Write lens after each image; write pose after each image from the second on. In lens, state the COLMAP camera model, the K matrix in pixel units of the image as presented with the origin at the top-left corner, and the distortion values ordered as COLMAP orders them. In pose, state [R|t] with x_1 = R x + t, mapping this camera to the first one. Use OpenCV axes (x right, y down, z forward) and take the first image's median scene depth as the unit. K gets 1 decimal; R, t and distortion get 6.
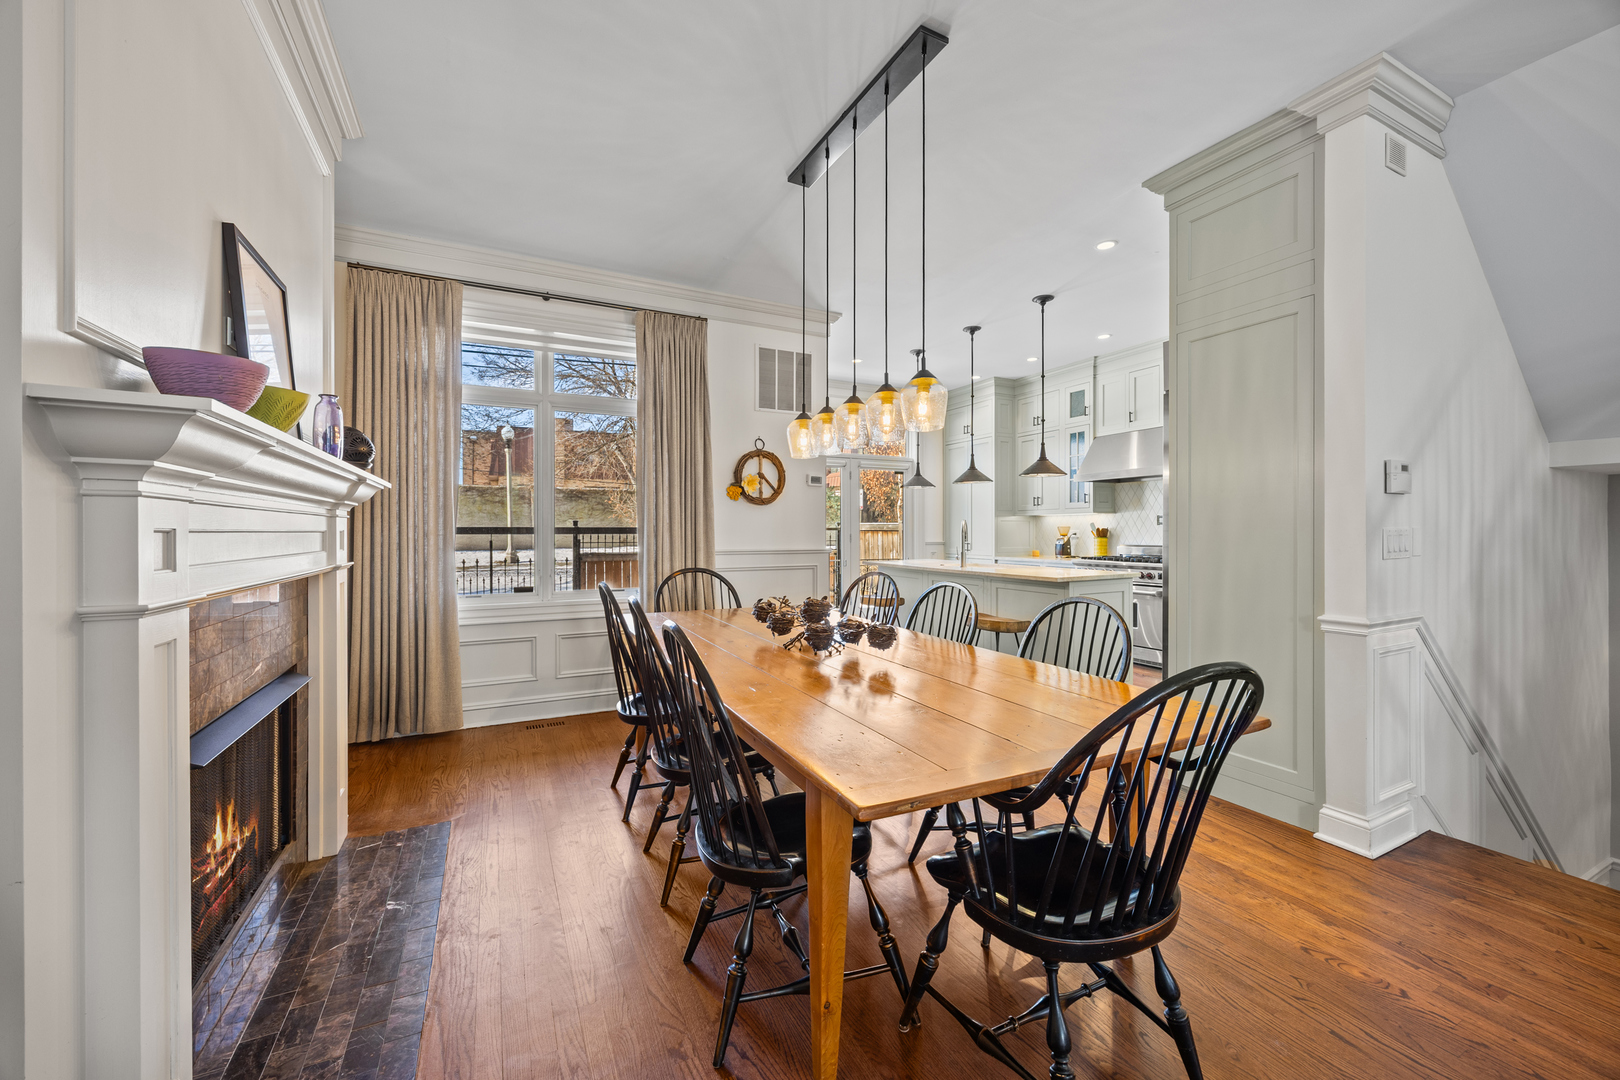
lens RADIAL K [[624.3, 0, 806.7], [0, 624.3, 535.7], [0, 0, 1]] dist [-0.002157, 0.000202]
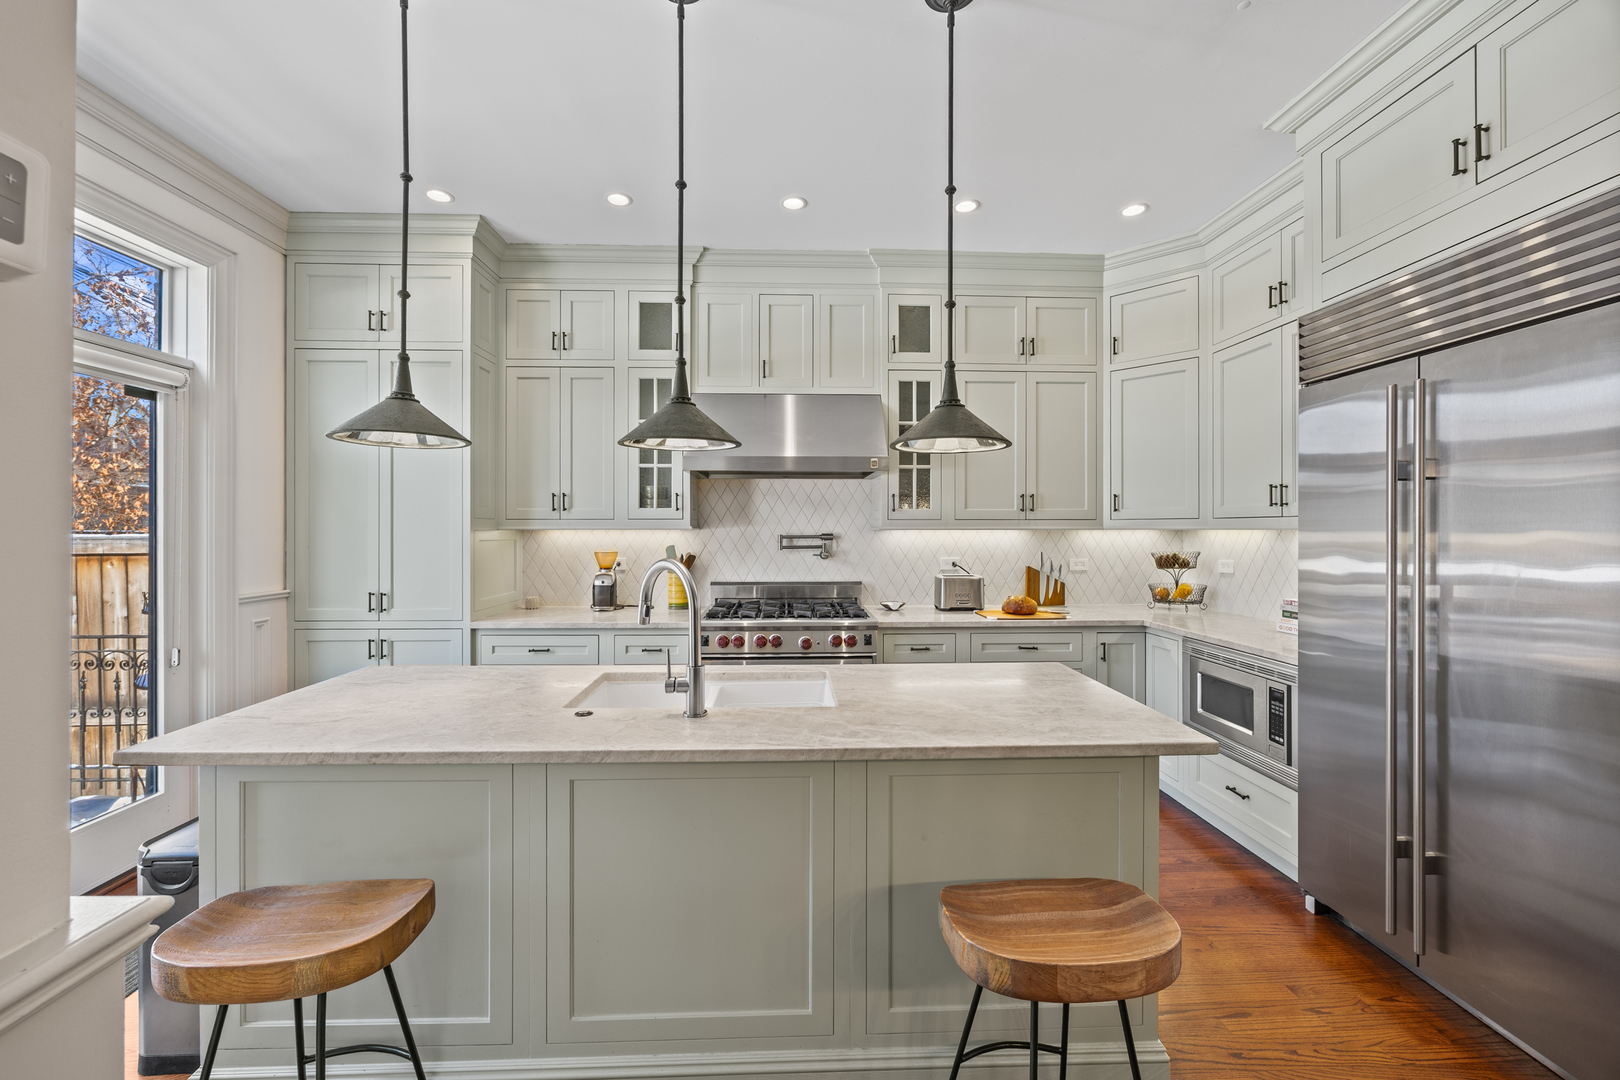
lens RADIAL K [[624.3, 0, 811.9], [0, 624.3, 529.1], [0, 0, 1]] dist [-0.002157, 0.000202]
pose [[0.417663, 0.004663, 0.908590, -0.000610], [0.005297, 0.999957, -0.007567, -0.033314], [-0.908587, 0.007973, 0.417620, 0.705754]]
